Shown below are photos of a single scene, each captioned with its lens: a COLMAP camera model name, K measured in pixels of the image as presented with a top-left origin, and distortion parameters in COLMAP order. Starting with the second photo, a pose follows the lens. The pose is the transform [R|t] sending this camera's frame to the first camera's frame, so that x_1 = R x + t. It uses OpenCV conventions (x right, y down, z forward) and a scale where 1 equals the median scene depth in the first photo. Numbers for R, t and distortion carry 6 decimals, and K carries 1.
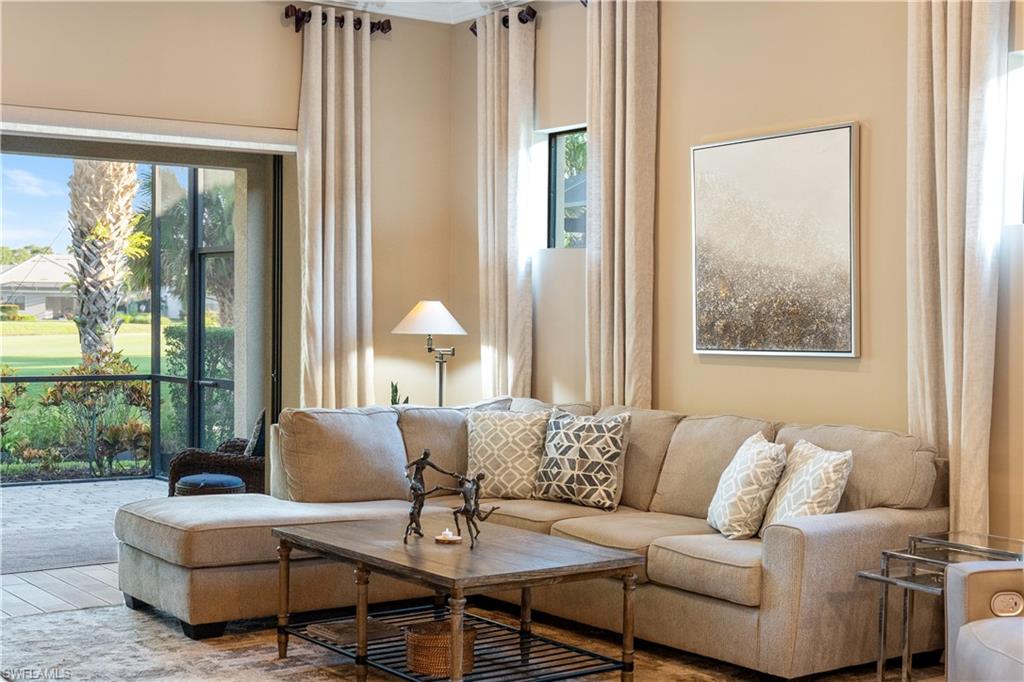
lens RADIAL K [[1404.2, 0, 512.3], [0, 1404.2, 340.3], [0, 0, 1]] dist [-0.002338, 0.000000]
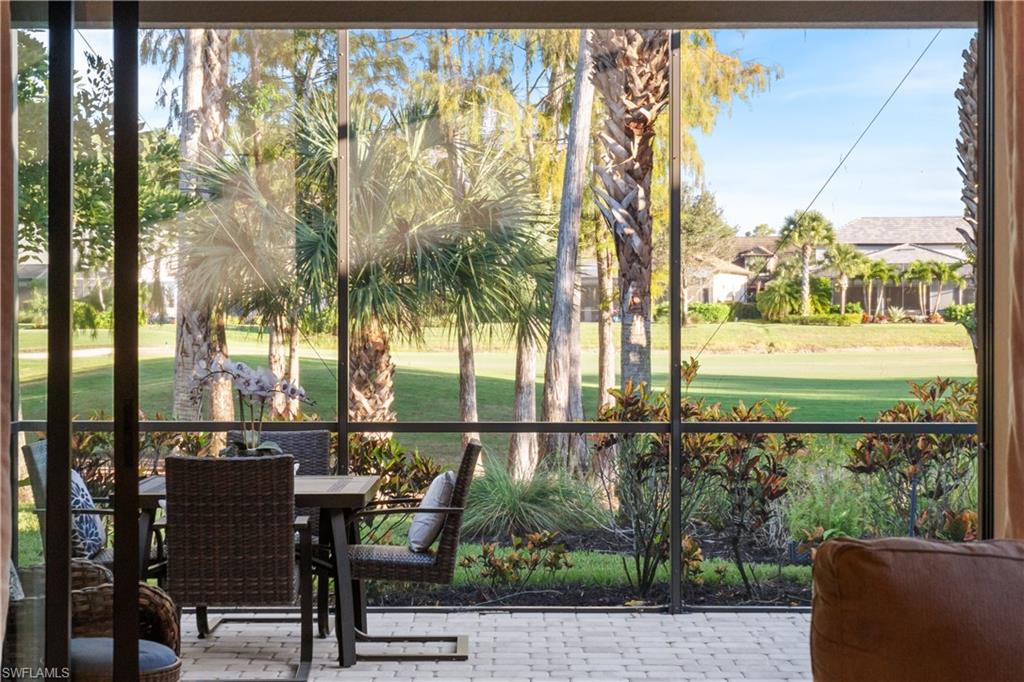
lens RADIAL K [[2033.7, 0, 509.5], [0, 2033.7, 336.0], [0, 0, 1]] dist [-0.009328, 0.000000]
pose [[0.805752, 0.000250, -0.592254, 0.096249], [-0.004466, 0.999974, -0.005654, -0.008702], [0.592237, 0.007201, 0.805732, 0.482449]]
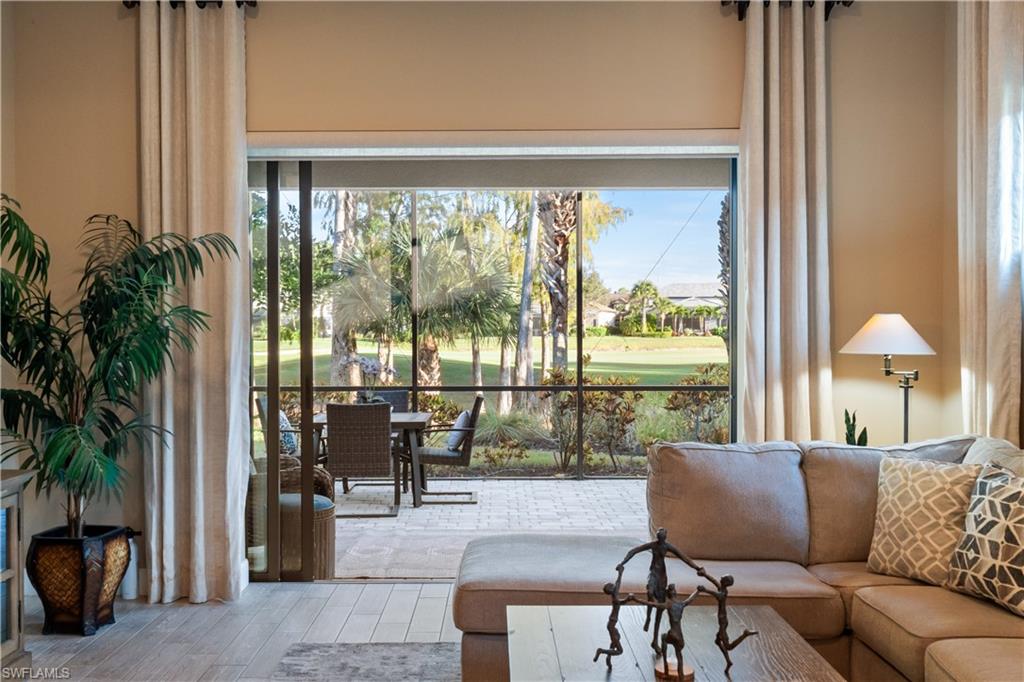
lens RADIAL K [[1037.7, 0, 516.7], [0, 1037.7, 350.7], [0, 0, 1]] dist [0.004362, 0.000000]
pose [[0.814158, 0.001662, -0.580641, 0.140552], [-0.001075, 0.999999, 0.001356, -0.008051], [0.580643, -0.000480, 0.814158, 0.437890]]
